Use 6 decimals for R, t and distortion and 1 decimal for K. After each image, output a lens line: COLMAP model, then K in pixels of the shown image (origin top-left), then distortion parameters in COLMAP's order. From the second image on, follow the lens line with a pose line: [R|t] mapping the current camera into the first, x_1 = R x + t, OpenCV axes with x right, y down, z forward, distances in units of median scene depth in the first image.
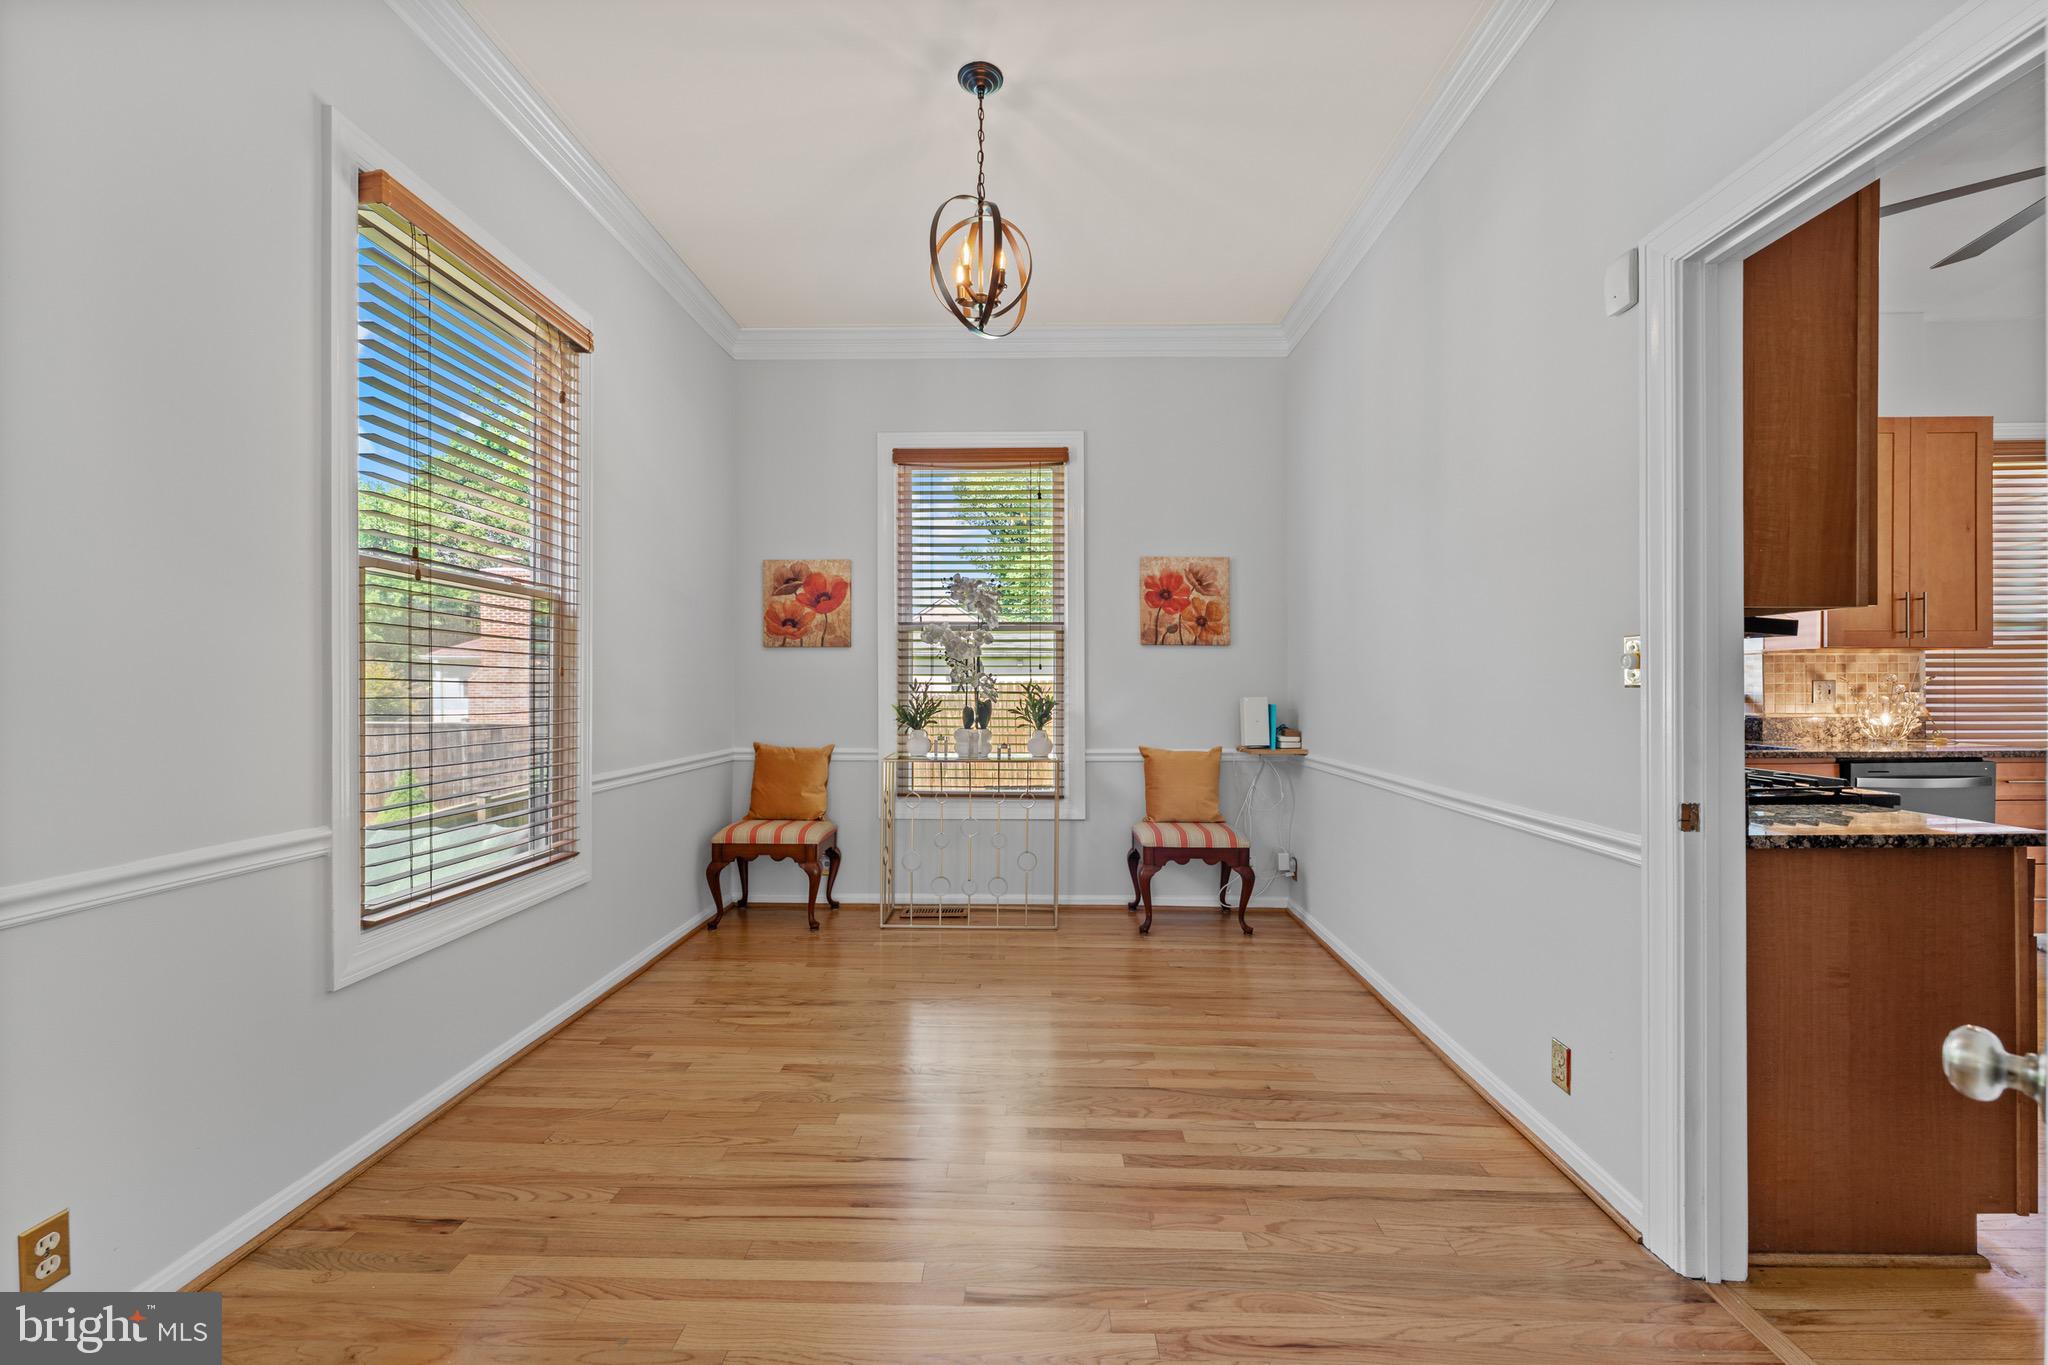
lens RADIAL K [[829.9, 0, 1012.6], [0, 829.9, 678.7], [0, 0, 1]] dist [-0.002303, 0.000670]
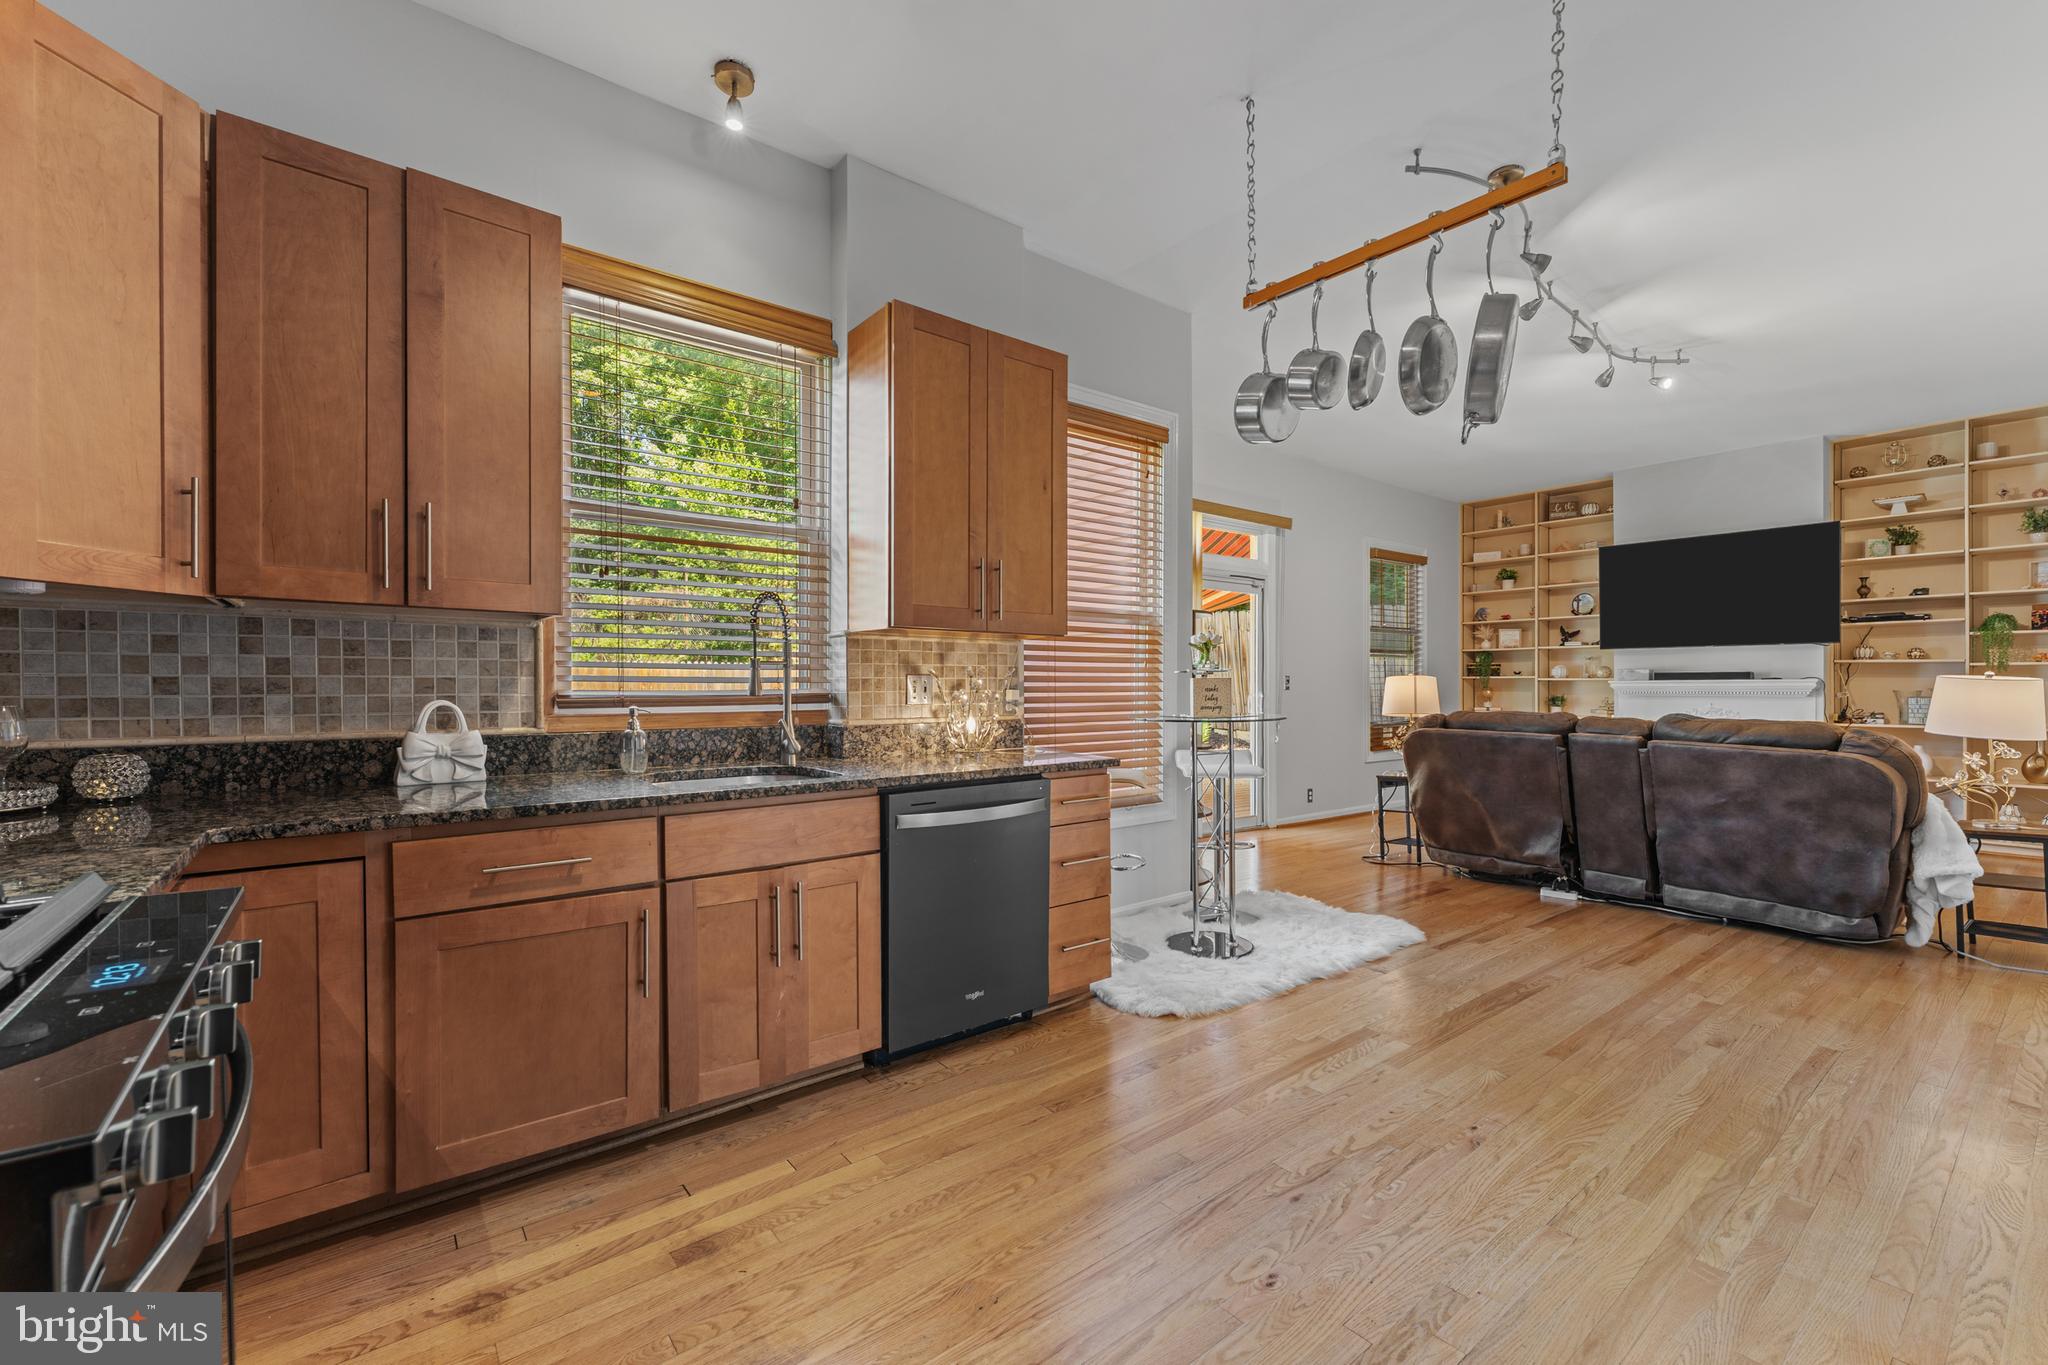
lens RADIAL K [[829.9, 0, 1015.3], [0, 829.9, 685.7], [0, 0, 1]] dist [-0.002303, 0.000670]
pose [[0.777263, 0.002027, 0.629172, 0.570723], [-0.002640, 0.999997, 0.000040, 0.012214], [-0.629170, -0.001692, 0.777266, 0.355833]]
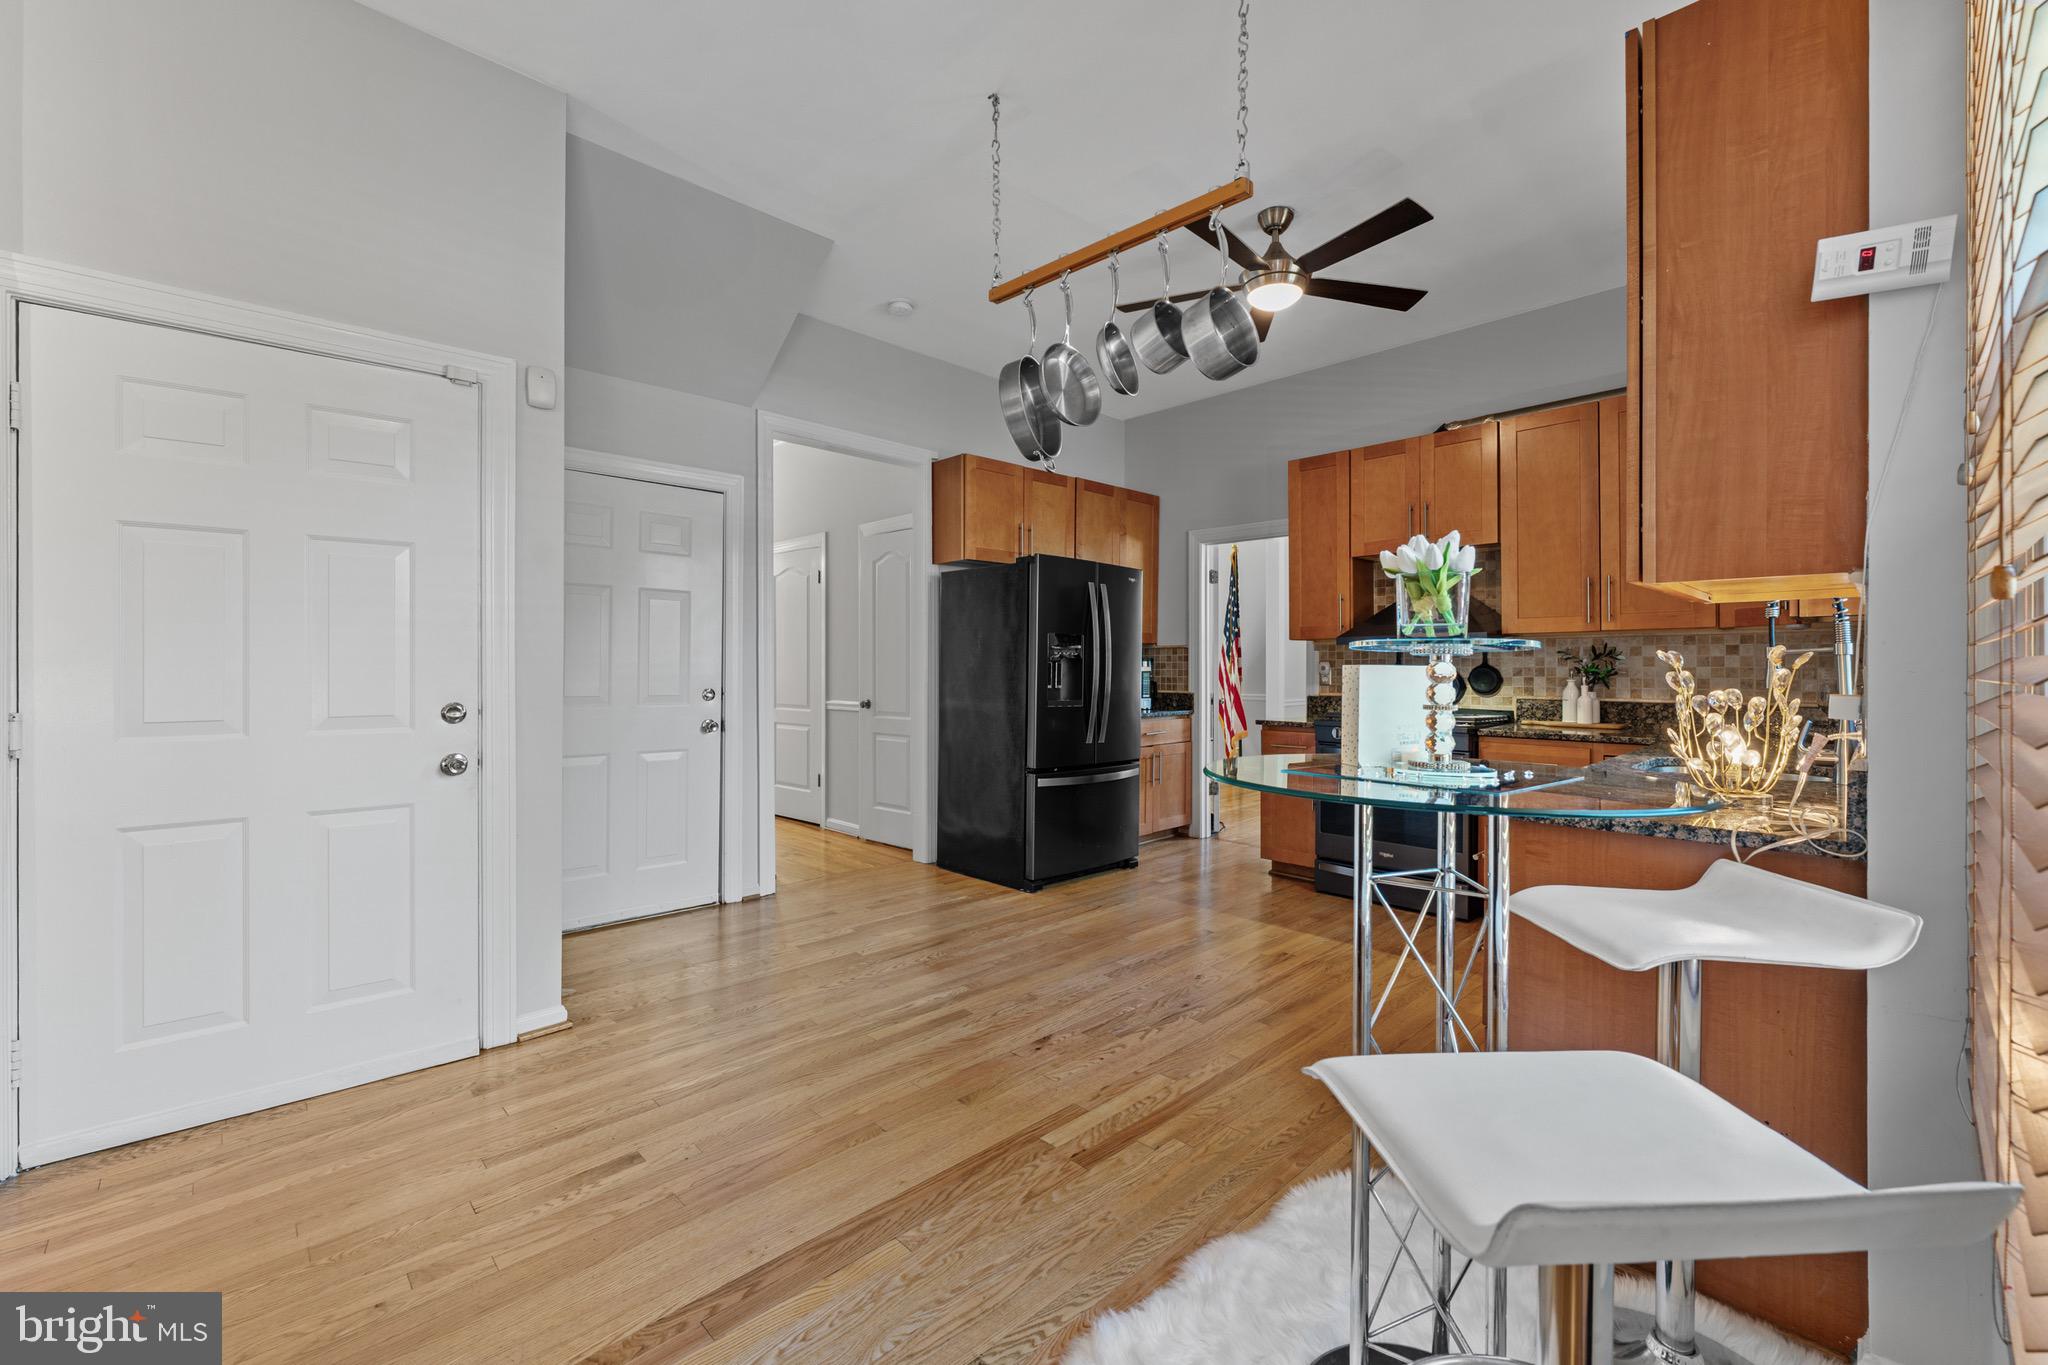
lens RADIAL K [[829.9, 0, 1022.3], [0, 829.9, 673.1], [0, 0, 1]] dist [-0.002303, 0.000670]
pose [[-0.689168, 0.007142, -0.724566, 1.470126], [-0.002777, 0.999918, 0.012498, 0.005946], [0.724596, 0.010625, -0.689092, 0.923807]]
